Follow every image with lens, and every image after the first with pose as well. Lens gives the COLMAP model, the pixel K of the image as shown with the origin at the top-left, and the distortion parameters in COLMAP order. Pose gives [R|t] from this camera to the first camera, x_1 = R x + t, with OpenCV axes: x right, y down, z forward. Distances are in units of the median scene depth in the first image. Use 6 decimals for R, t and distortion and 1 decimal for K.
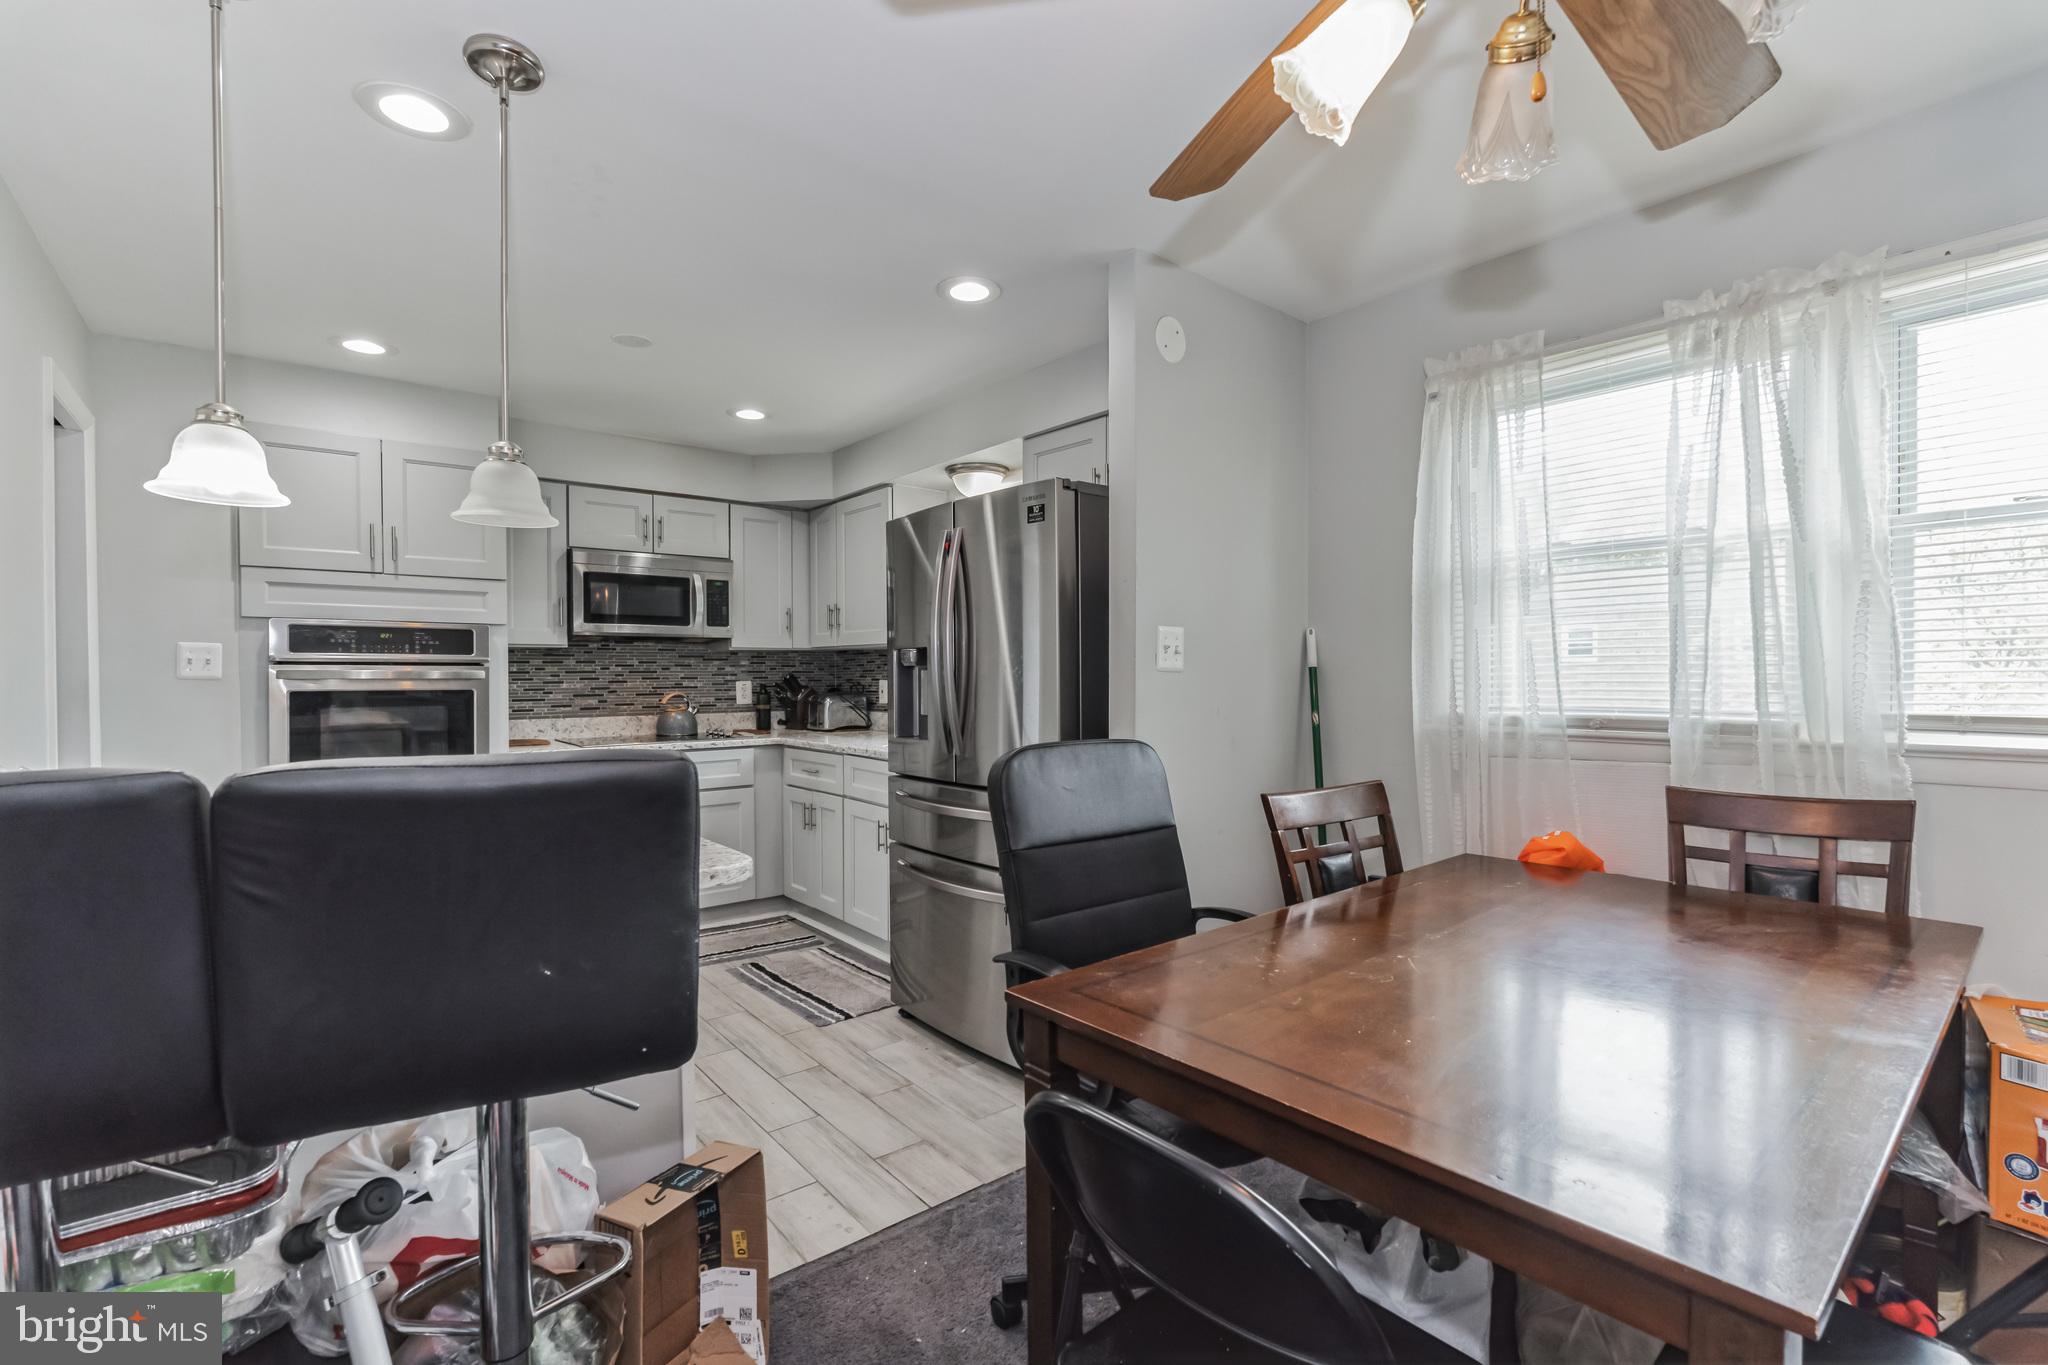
lens RADIAL K [[902.5, 0, 1018.9], [0, 902.5, 683.1], [0, 0, 1]] dist [-0.003607, 0.000287]
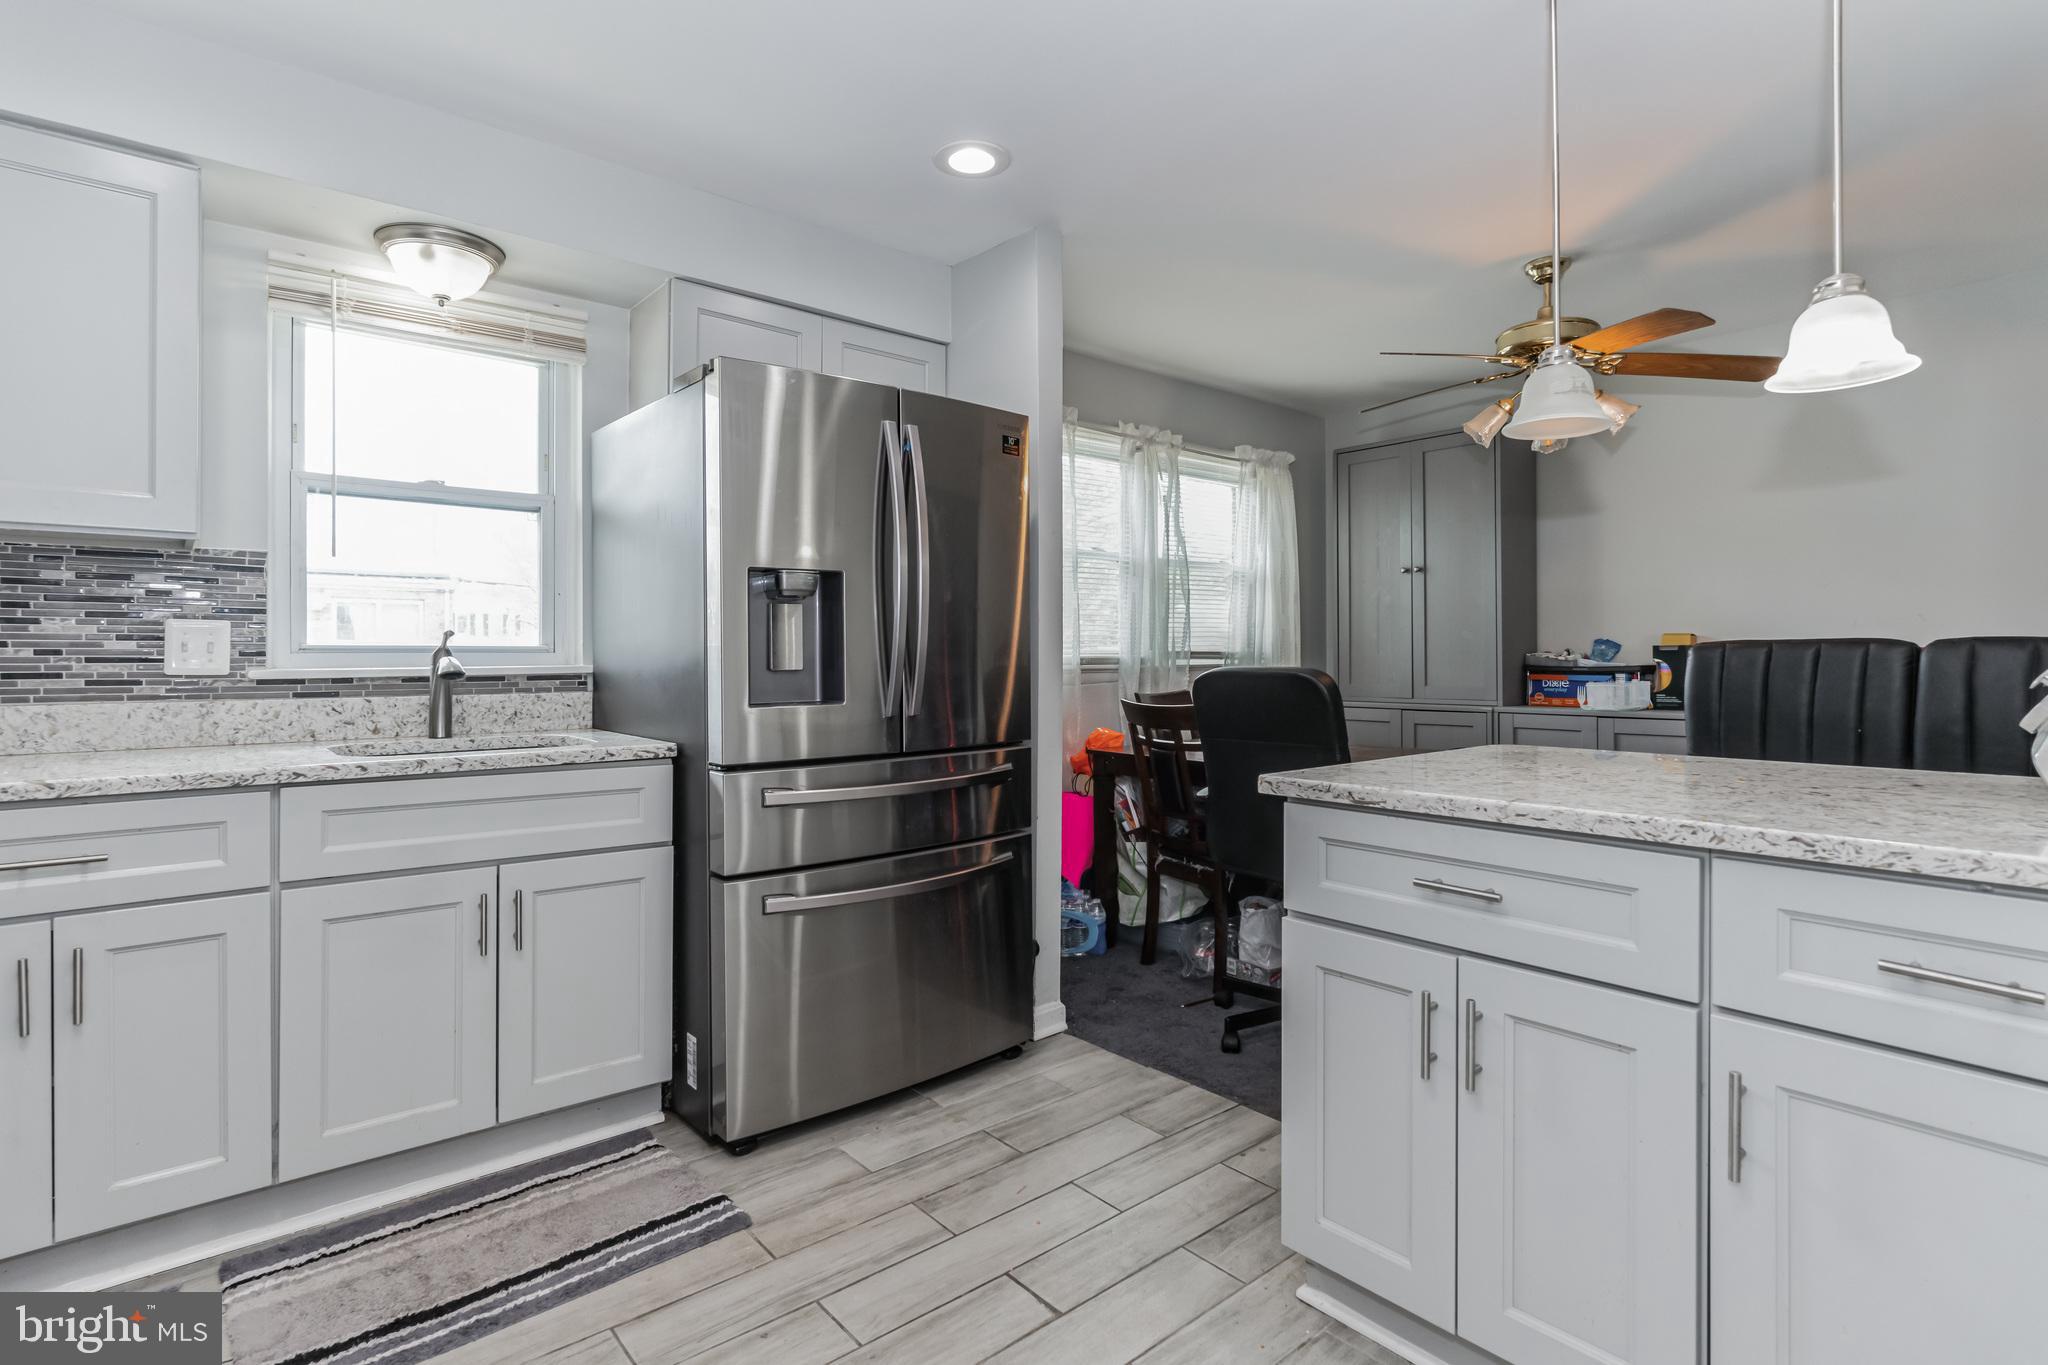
lens RADIAL K [[1013.5, 0, 1016.2], [0, 1013.5, 657.4], [0, 0, 1]] dist [0.000460, -0.000276]
pose [[-0.014124, 0.002510, 0.999897, -0.977351], [0.014048, 0.999899, -0.002312, 0.033498], [-0.999802, 0.014014, -0.014158, 0.953666]]
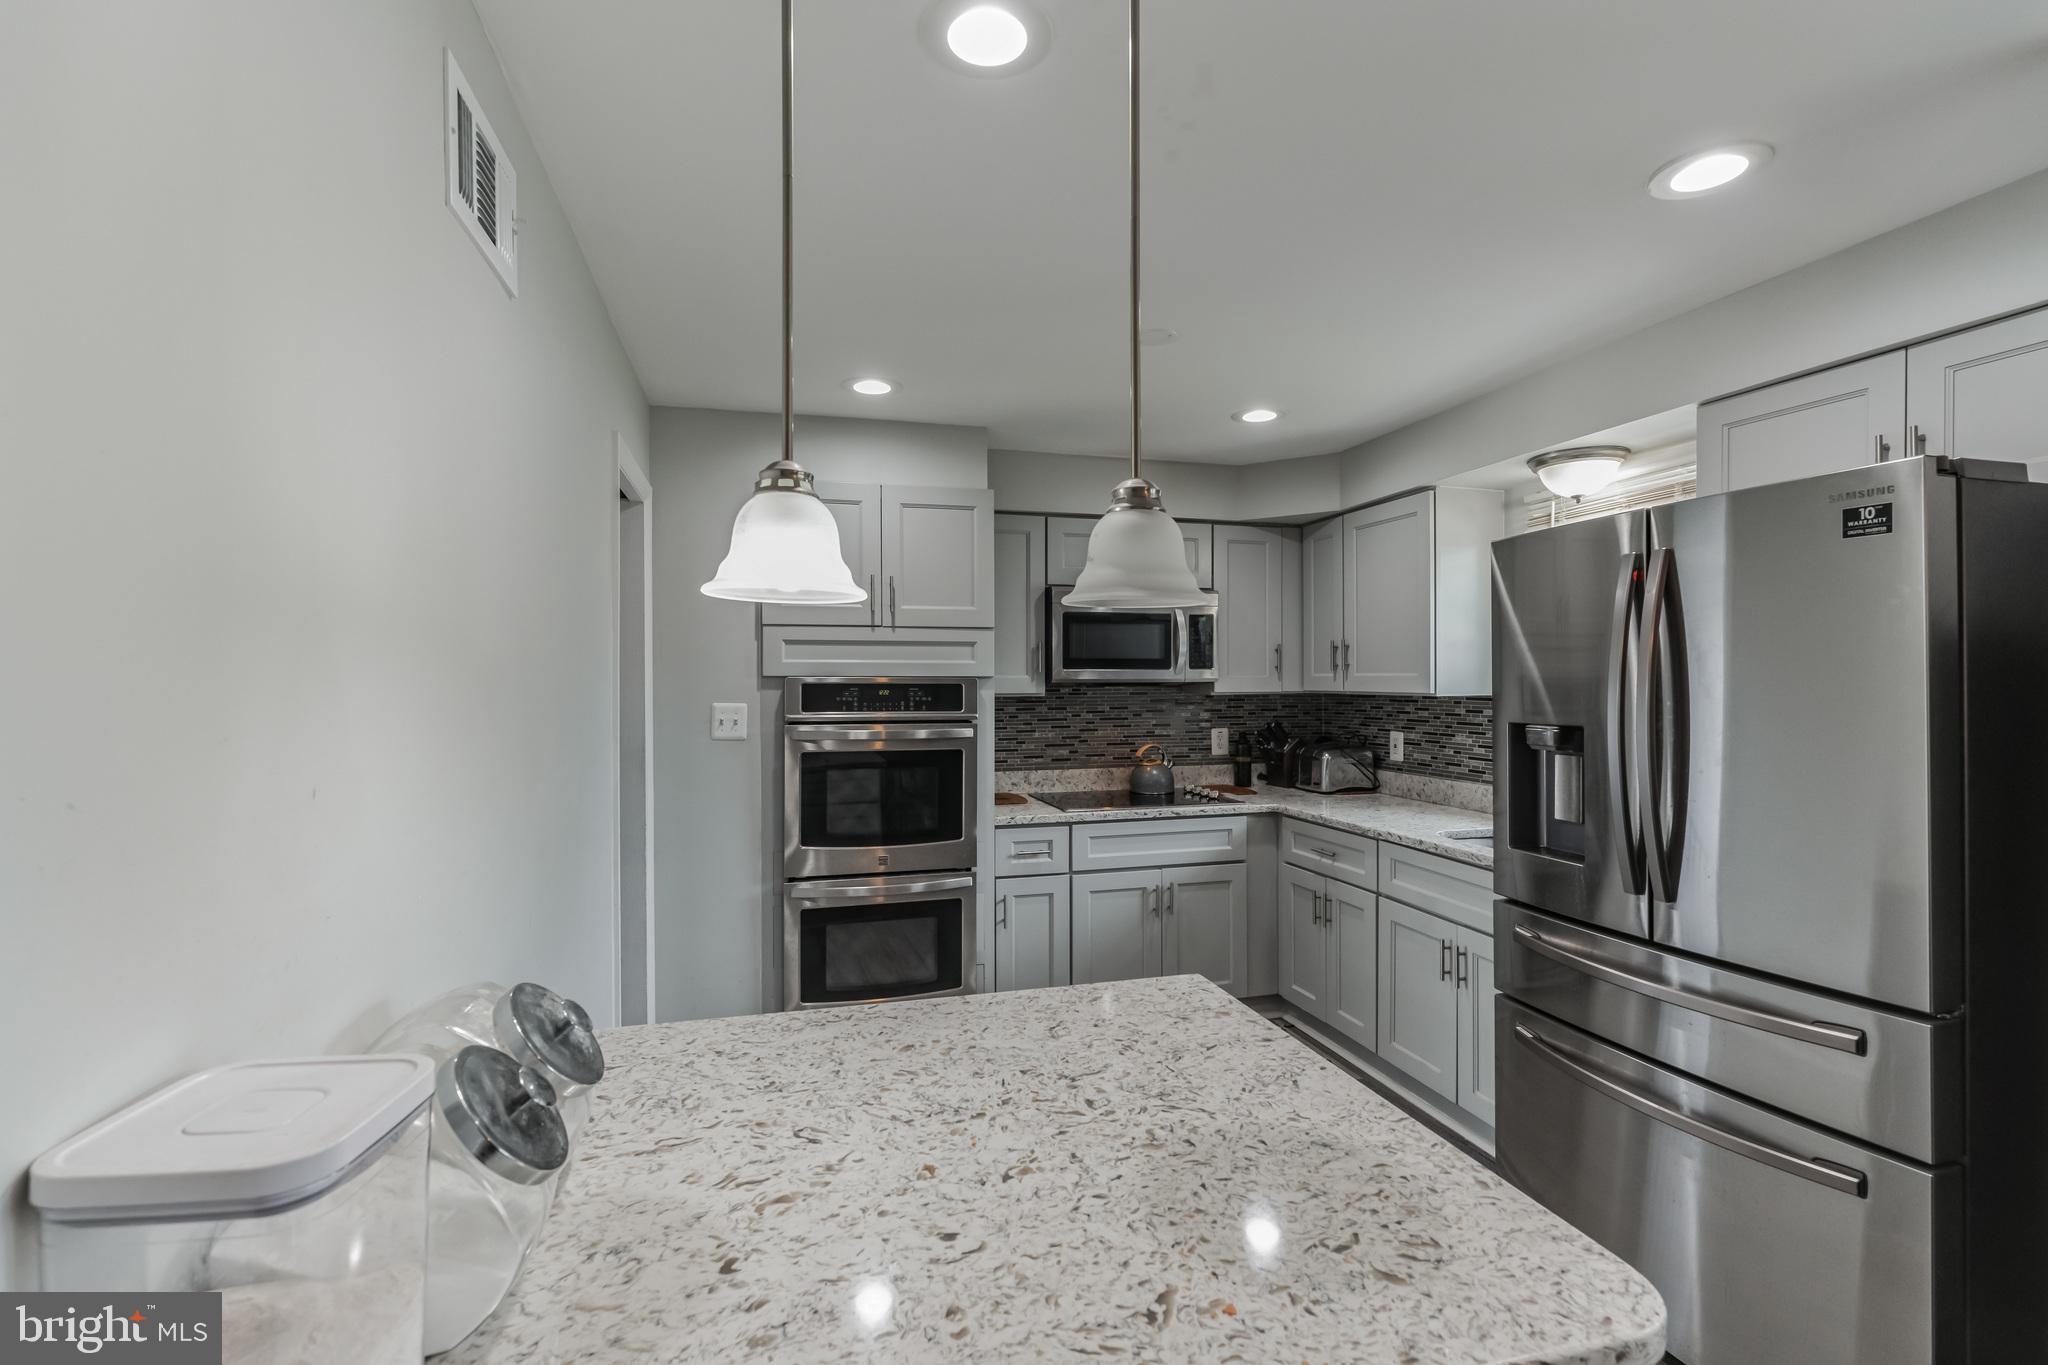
lens RADIAL K [[915.1, 0, 1022.8], [0, 915.1, 678.4], [0, 0, 1]] dist [-0.001439, 0.000037]
pose [[0.915667, 0.001326, -0.401936, -0.229288], [-0.006067, 0.999926, -0.010523, -0.071755], [0.401893, 0.012074, 0.915607, 0.225907]]
